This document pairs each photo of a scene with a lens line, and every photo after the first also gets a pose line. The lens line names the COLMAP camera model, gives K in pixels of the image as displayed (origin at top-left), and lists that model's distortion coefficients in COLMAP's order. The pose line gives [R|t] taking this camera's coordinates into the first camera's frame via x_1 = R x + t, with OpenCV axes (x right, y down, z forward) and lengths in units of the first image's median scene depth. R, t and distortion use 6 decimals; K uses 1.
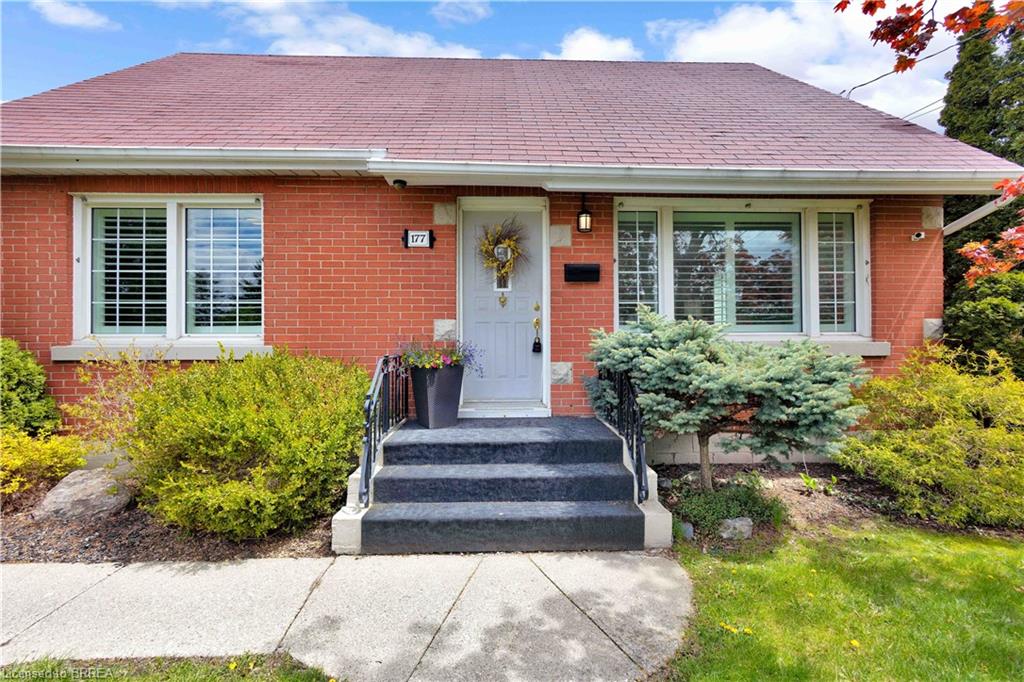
lens RADIAL K [[445.8, 0, 513.7], [0, 445.8, 337.6], [0, 0, 1]] dist [-0.003078, -0.000485]
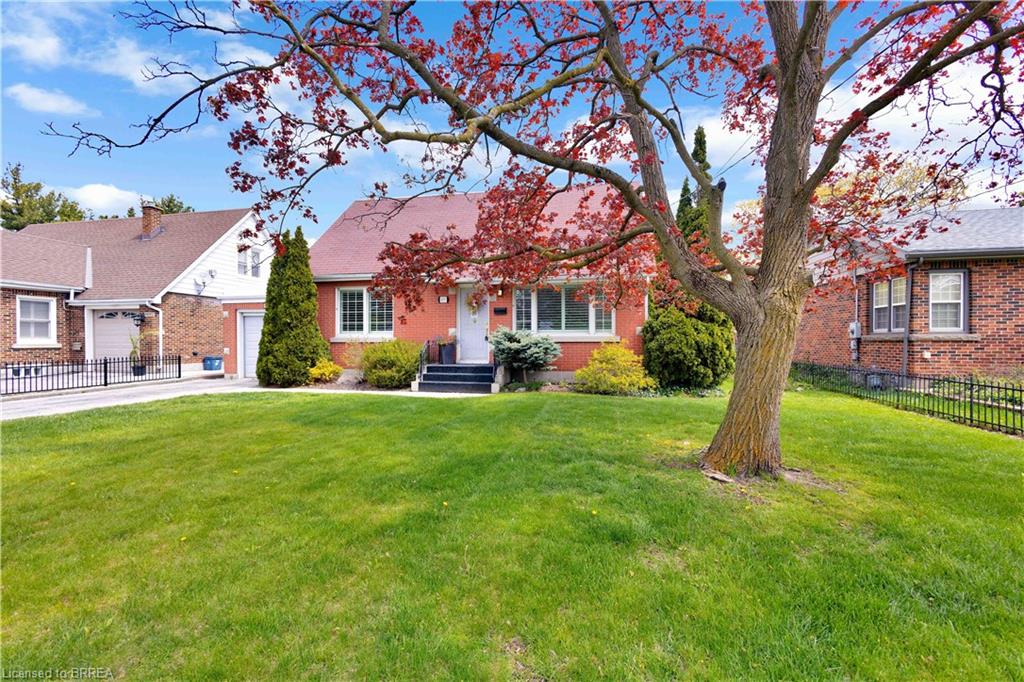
lens RADIAL K [[445.8, 0, 513.7], [0, 445.8, 337.6], [0, 0, 1]] dist [-0.003078, -0.000485]
pose [[0.973423, 0.001928, -0.229007, 0.869720], [0.000321, 0.999952, 0.009783, -0.008806], [0.229015, -0.009596, 0.973376, -1.656451]]
